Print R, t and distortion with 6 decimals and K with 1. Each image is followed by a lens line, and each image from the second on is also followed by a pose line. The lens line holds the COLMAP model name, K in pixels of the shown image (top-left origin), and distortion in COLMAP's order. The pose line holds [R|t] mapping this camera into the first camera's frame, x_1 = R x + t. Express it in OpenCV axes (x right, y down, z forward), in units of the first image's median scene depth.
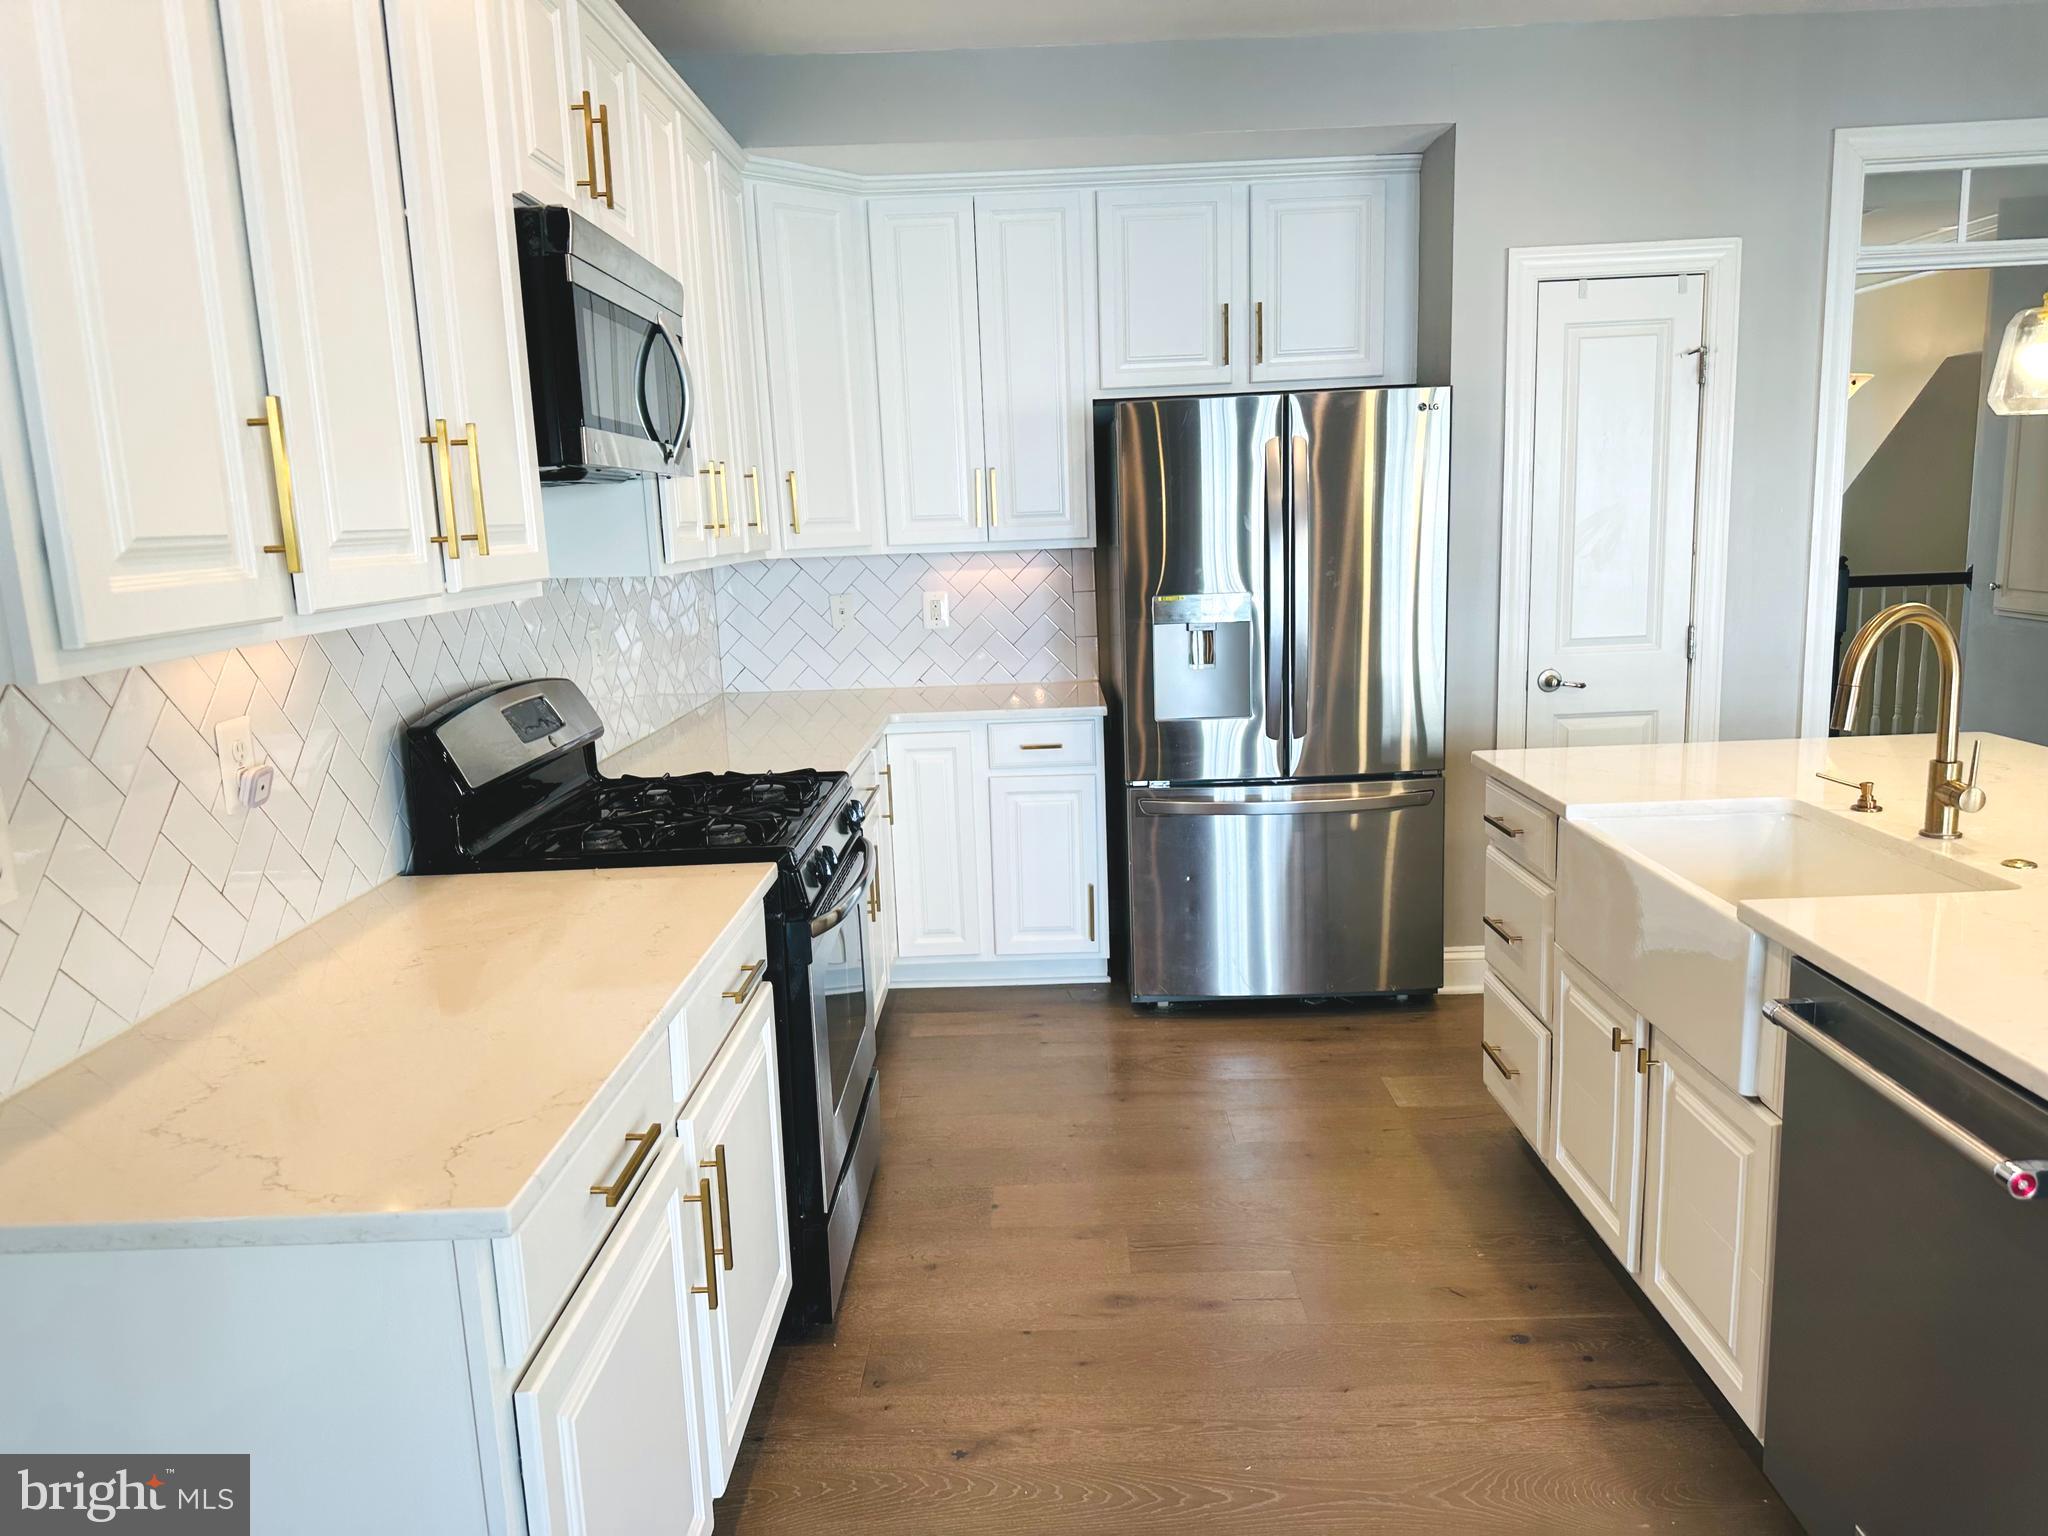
lens RADIAL K [[1435.2, 0, 1031.4], [0, 1435.2, 777.4], [0, 0, 1]] dist [0.030349, -0.032087]
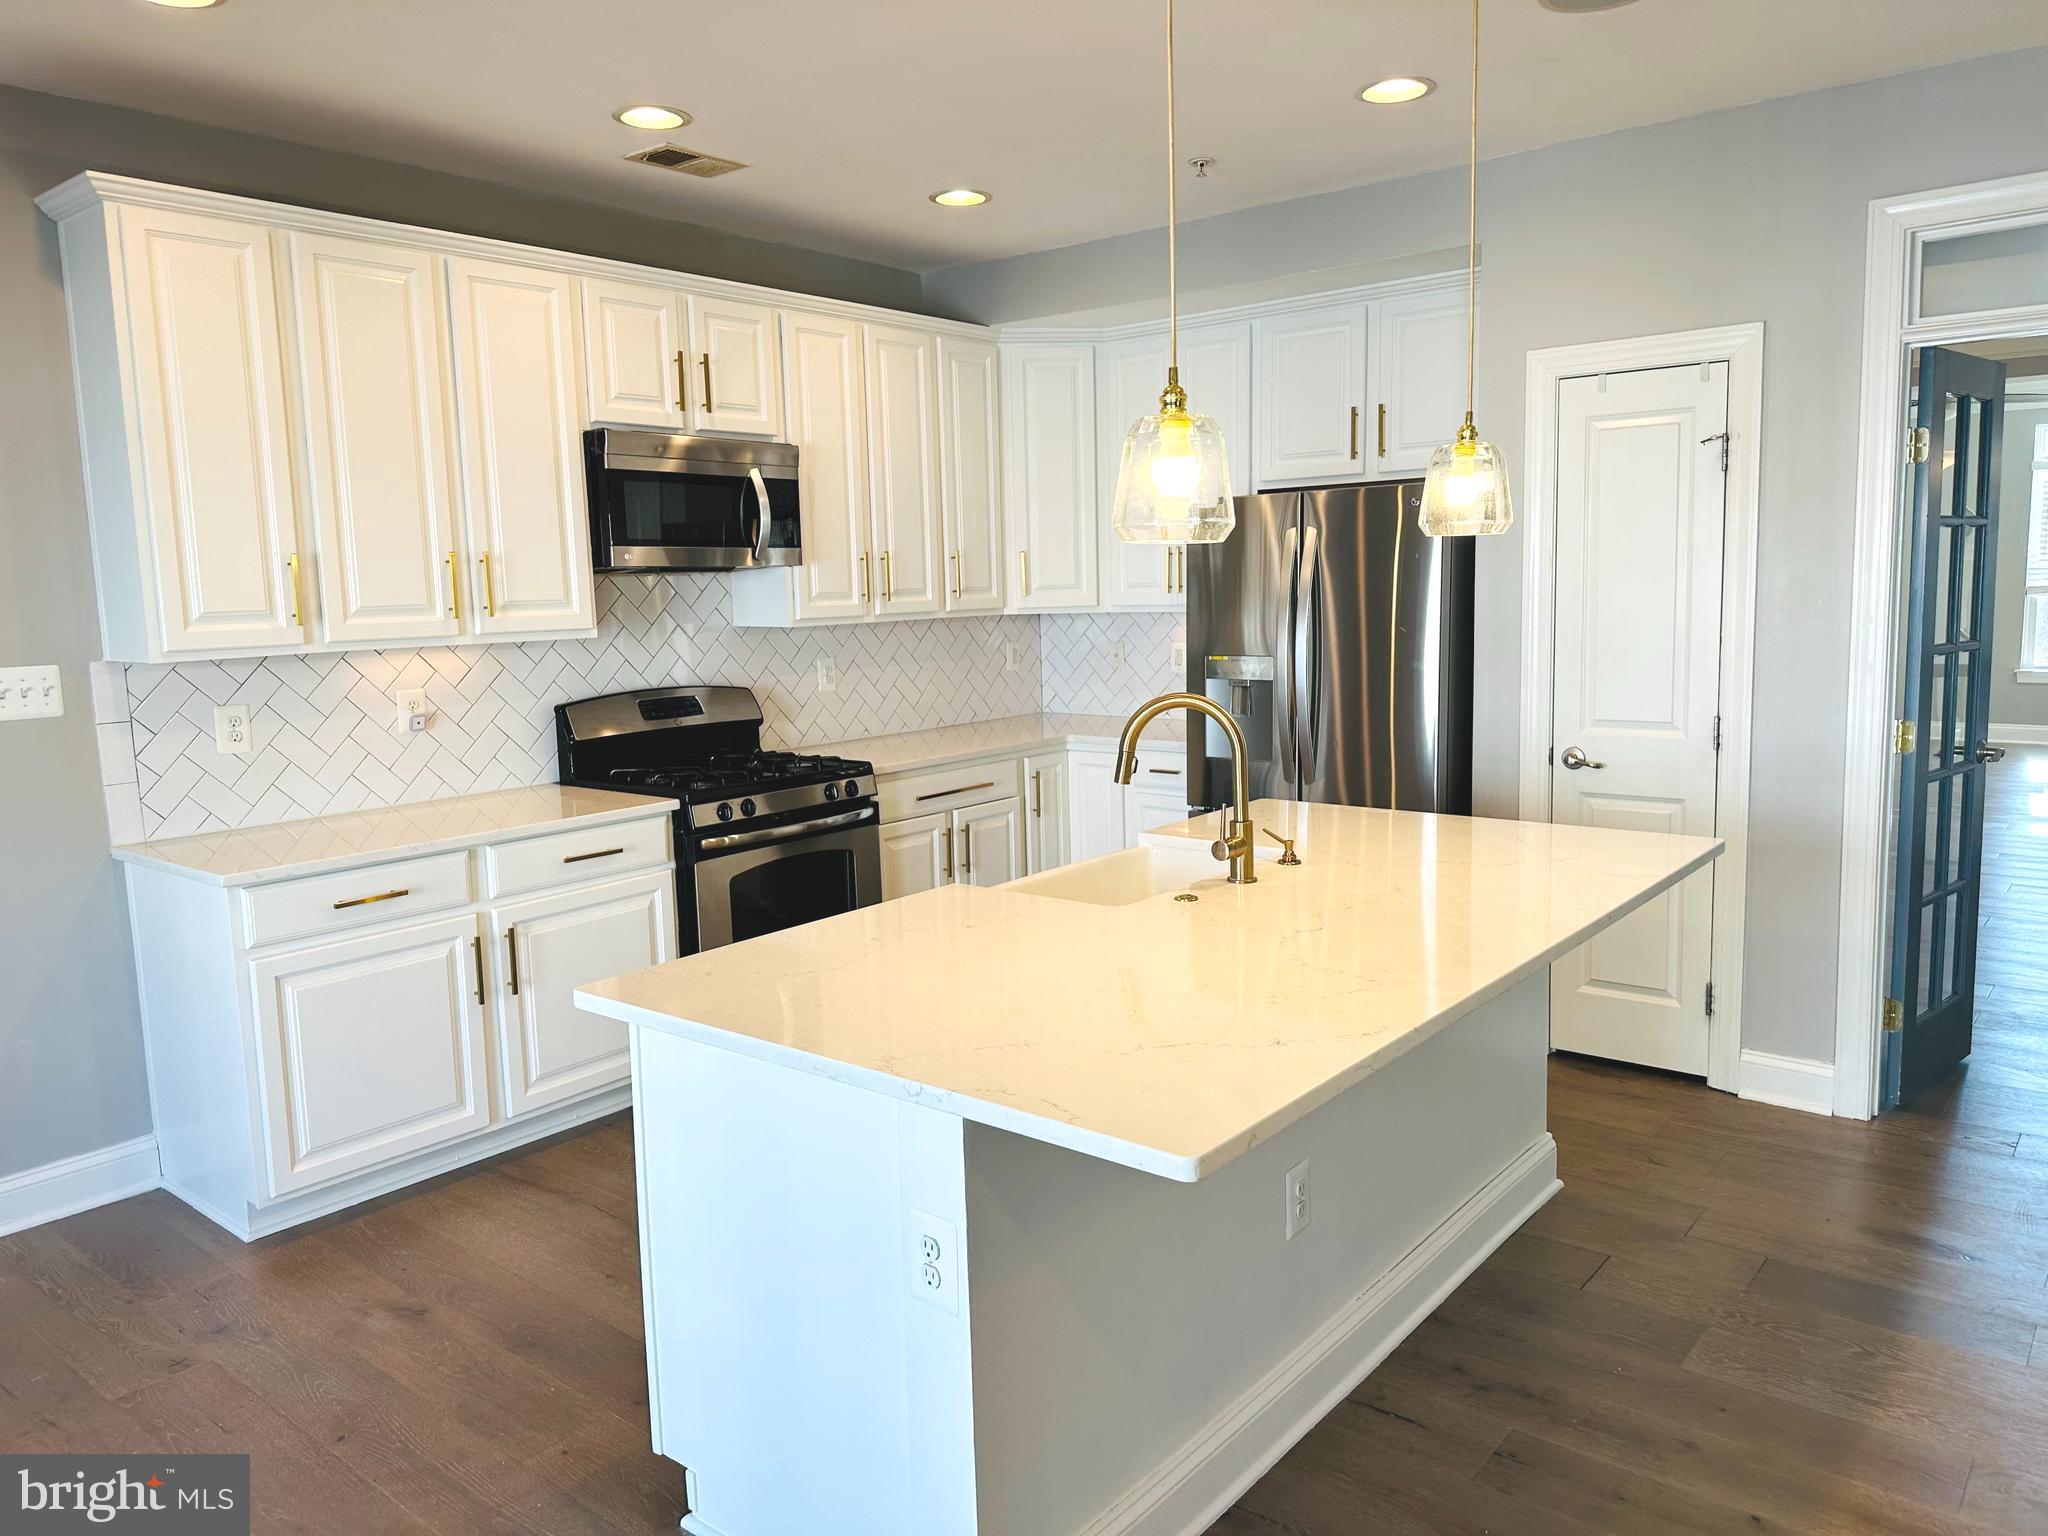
lens RADIAL K [[1435.2, 0, 1028.6], [0, 1435.2, 749.4], [0, 0, 1]] dist [0.030349, -0.032087]
pose [[0.780635, 0.092406, -0.618119, 0.731069], [-0.116896, 0.993144, 0.000840, -0.030206], [0.613958, 0.071600, 0.786084, -0.049195]]
